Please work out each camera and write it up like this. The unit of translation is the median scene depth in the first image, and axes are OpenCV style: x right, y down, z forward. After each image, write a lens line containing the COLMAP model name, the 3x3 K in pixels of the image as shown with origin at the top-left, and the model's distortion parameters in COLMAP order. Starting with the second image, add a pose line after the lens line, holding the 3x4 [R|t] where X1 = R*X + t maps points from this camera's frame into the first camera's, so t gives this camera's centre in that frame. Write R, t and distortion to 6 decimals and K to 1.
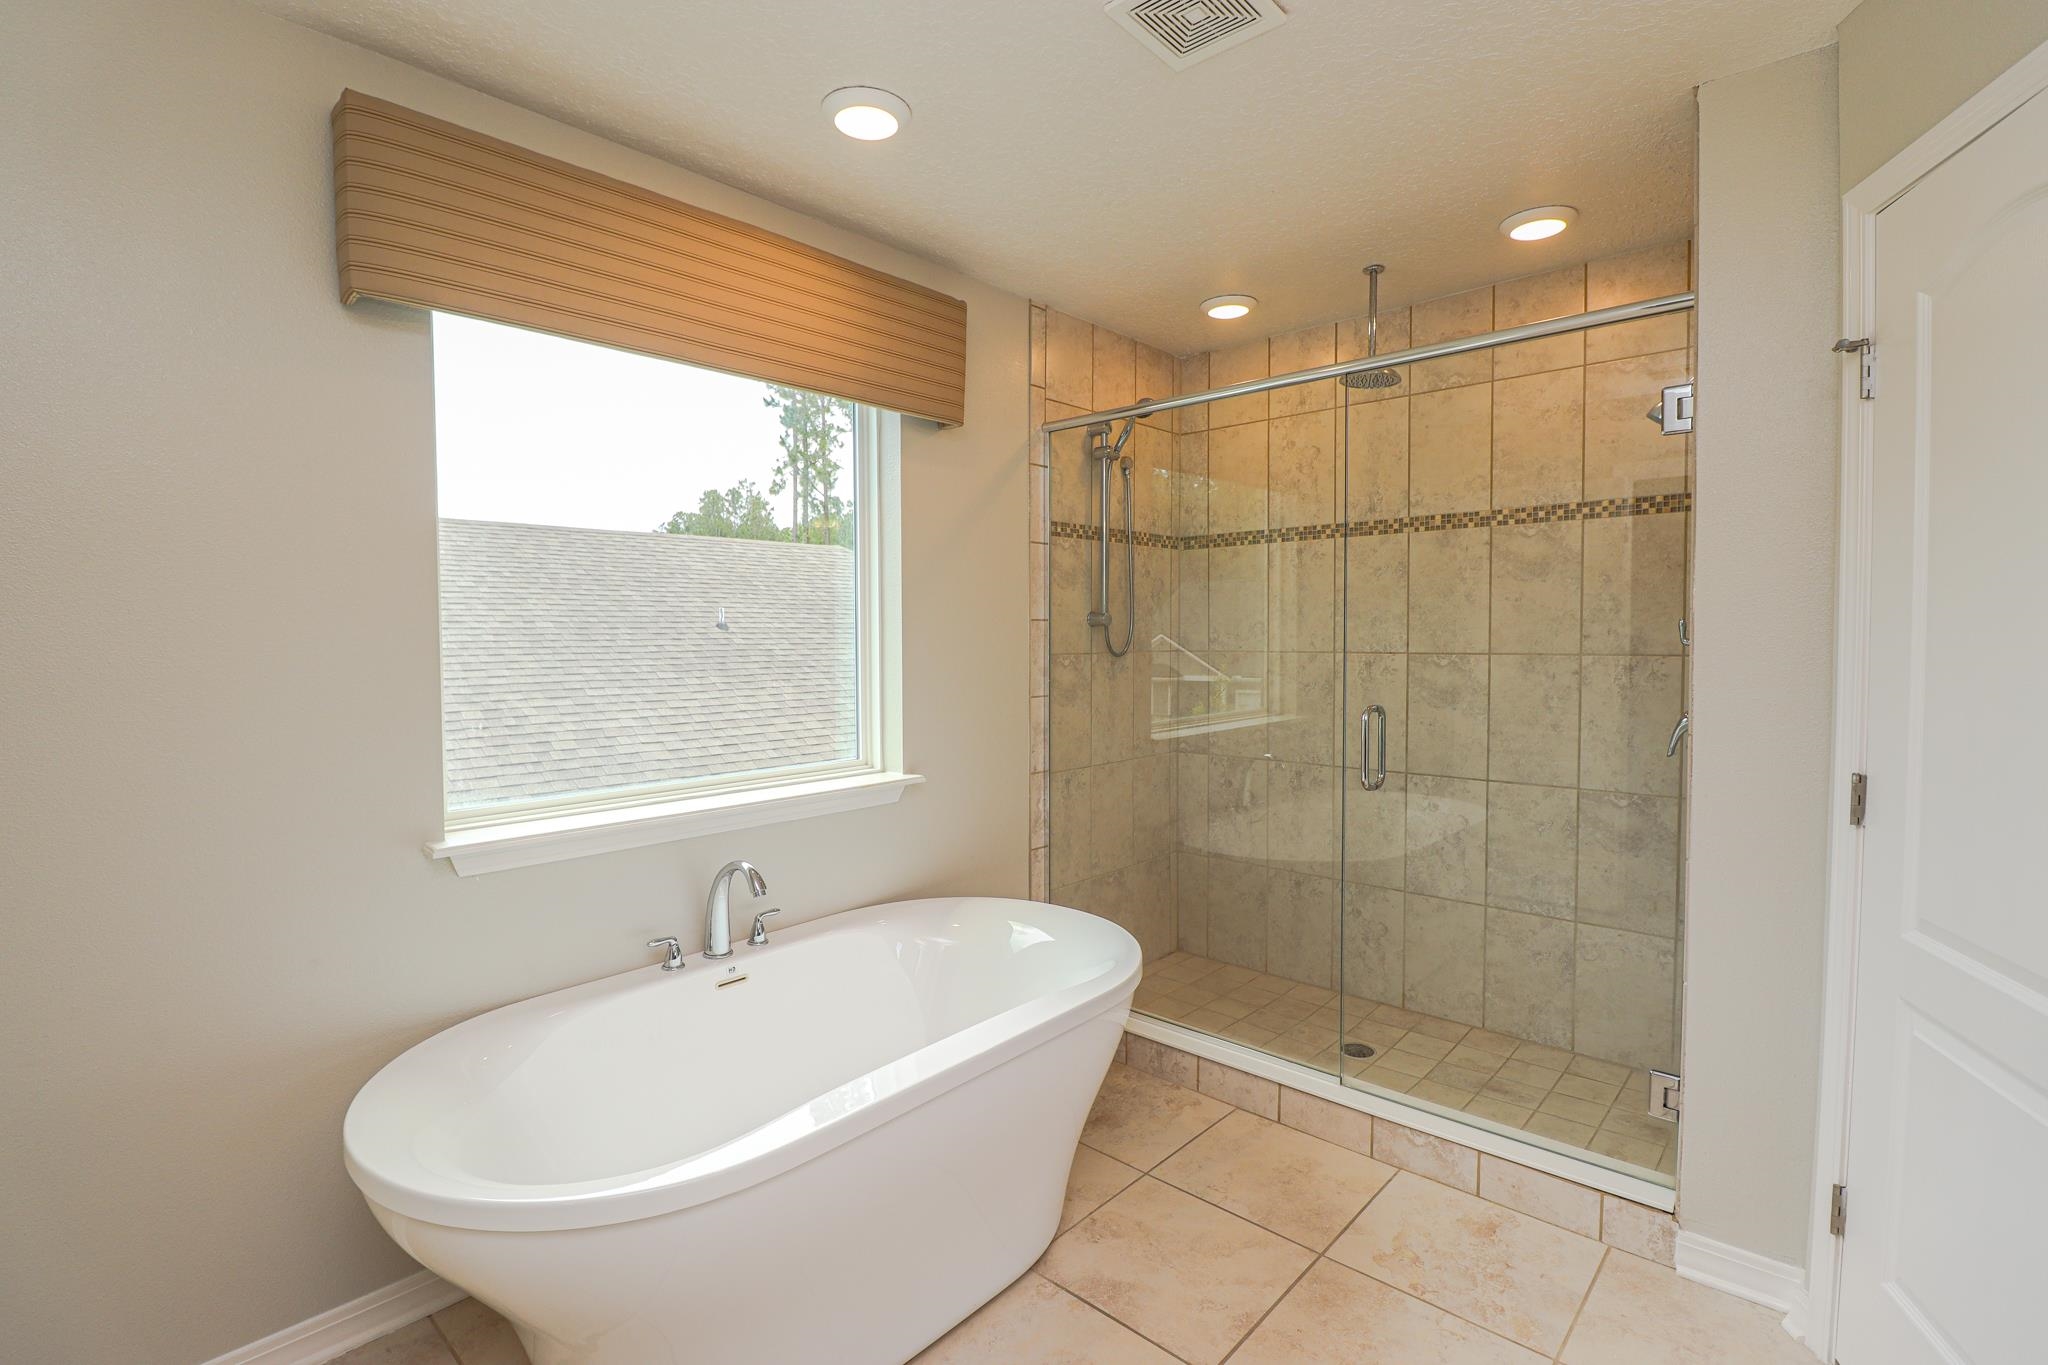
lens RADIAL K [[949.0, 0, 1015.2], [0, 949.0, 677.9], [0, 0, 1]] dist [-0.011004, -0.005032]
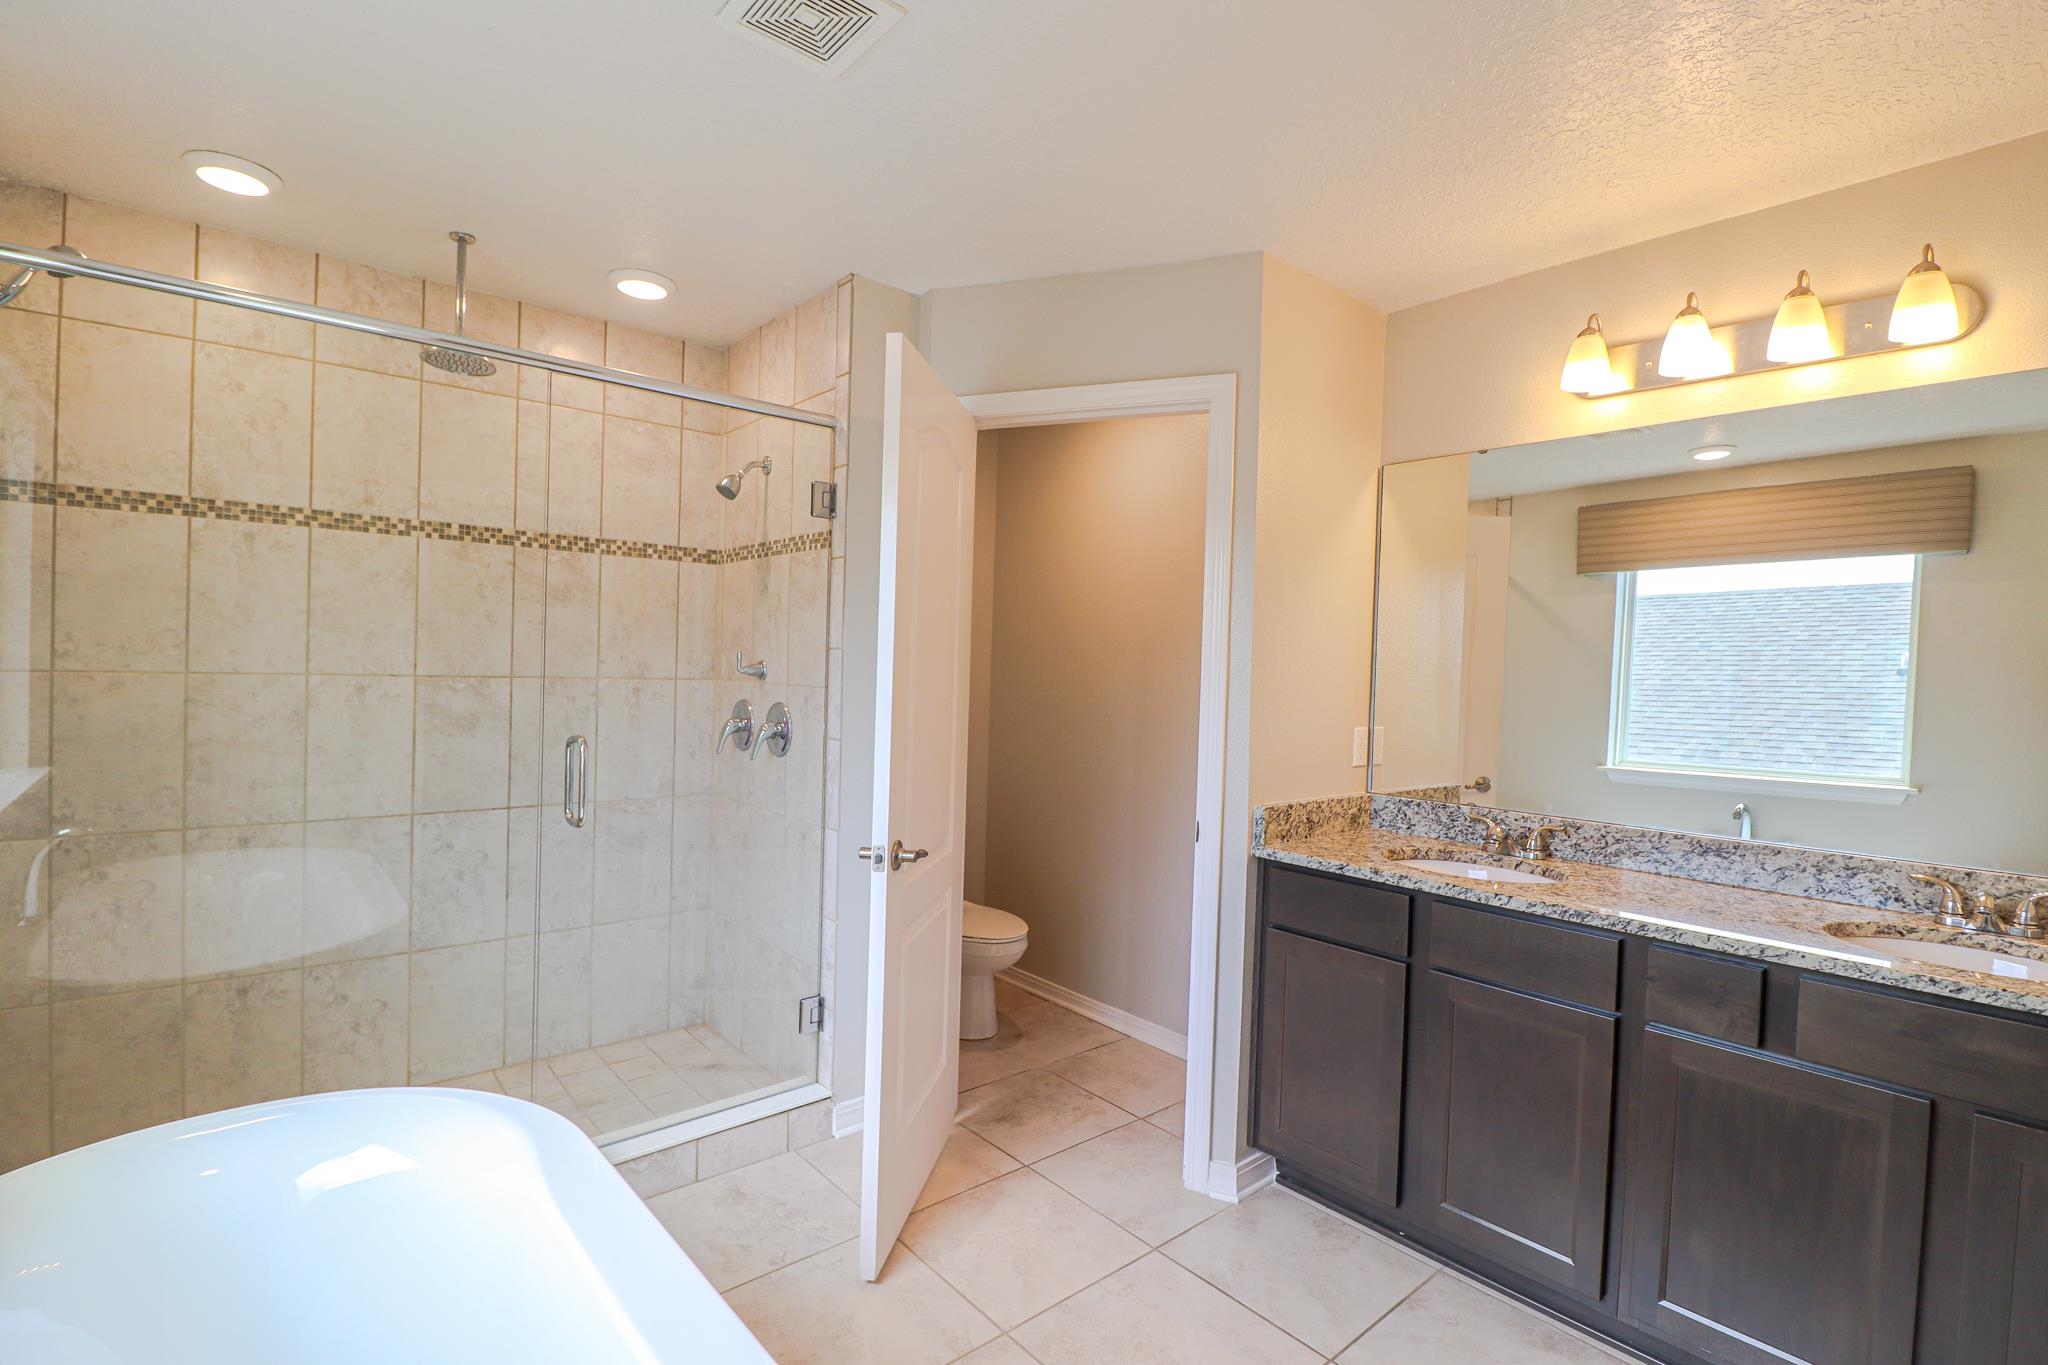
lens RADIAL K [[949.0, 0, 1015.5], [0, 949.0, 683.9], [0, 0, 1]] dist [-0.011004, -0.005032]
pose [[0.117947, -0.006880, 0.992996, -0.392324], [0.017422, 0.999836, 0.004858, -0.013856], [-0.992867, 0.016726, 0.118047, 0.364853]]
